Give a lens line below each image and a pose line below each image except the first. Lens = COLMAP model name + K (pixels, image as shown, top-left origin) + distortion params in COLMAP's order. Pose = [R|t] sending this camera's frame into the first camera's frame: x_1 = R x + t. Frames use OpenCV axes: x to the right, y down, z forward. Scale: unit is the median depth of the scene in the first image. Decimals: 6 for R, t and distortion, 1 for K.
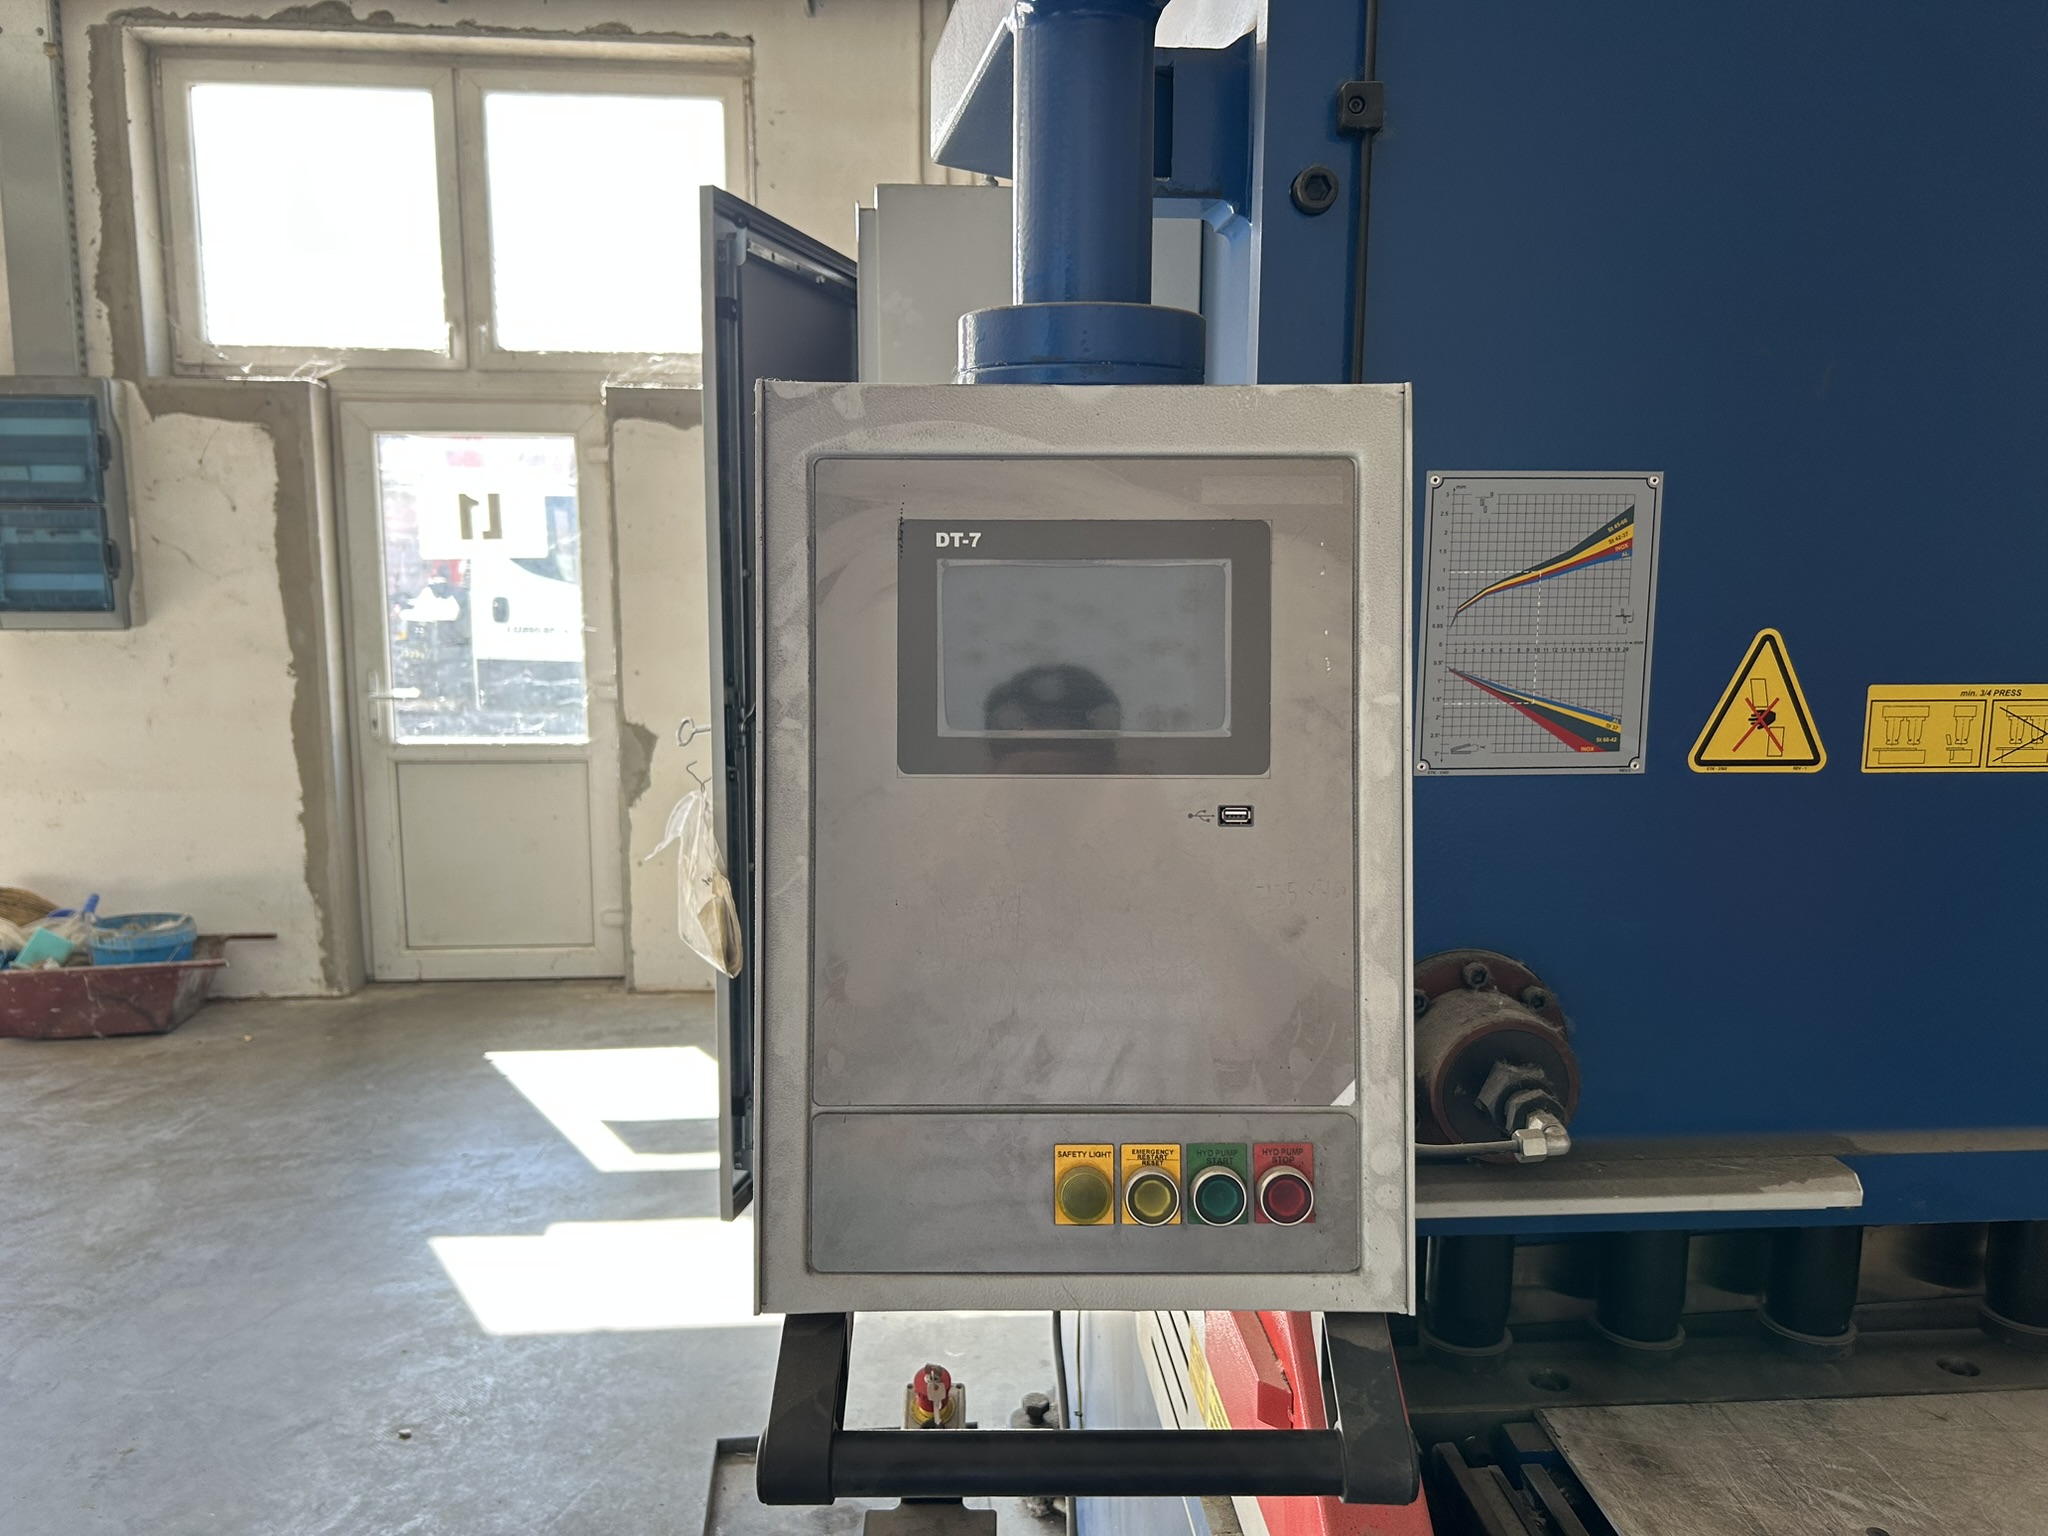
lens RADIAL K [[1550.9, 0, 1037.6], [0, 1550.9, 770.2], [0, 0, 1]] dist [0.043665, -0.007199]
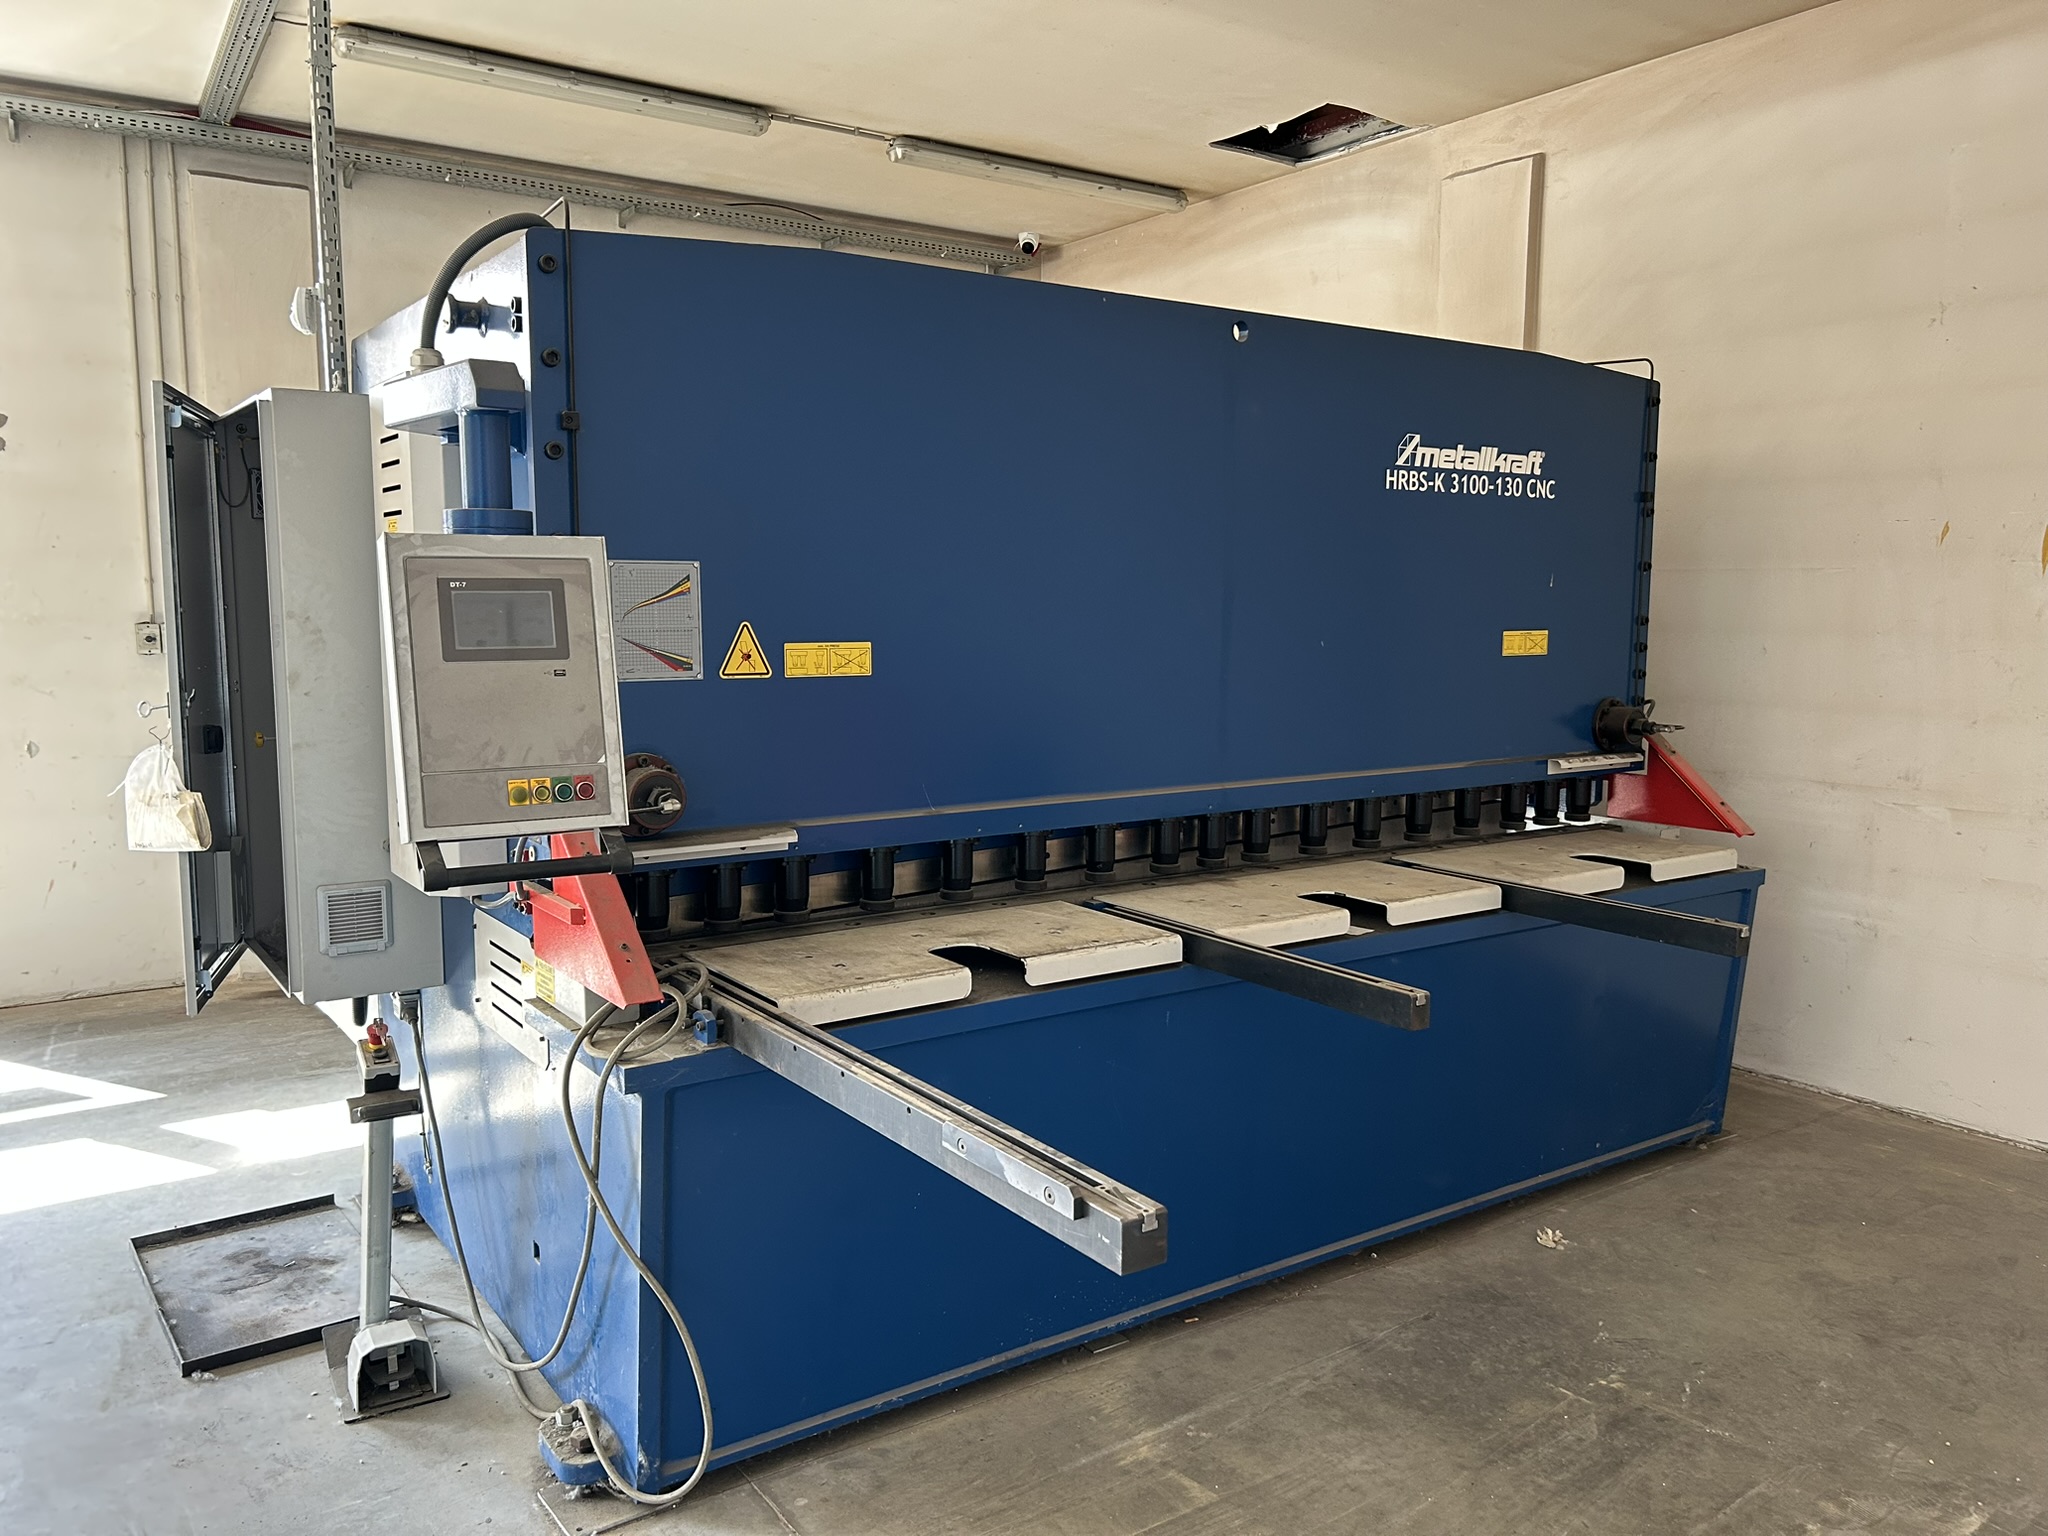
lens RADIAL K [[1550.9, 0, 1037.6], [0, 1550.9, 770.2], [0, 0, 1]] dist [0.043665, -0.007199]
pose [[0.865263, -0.061911, 0.497481, -0.452306], [0.080650, 0.996610, -0.016247, 0.260957], [-0.494789, 0.054180, 0.867323, -1.614738]]
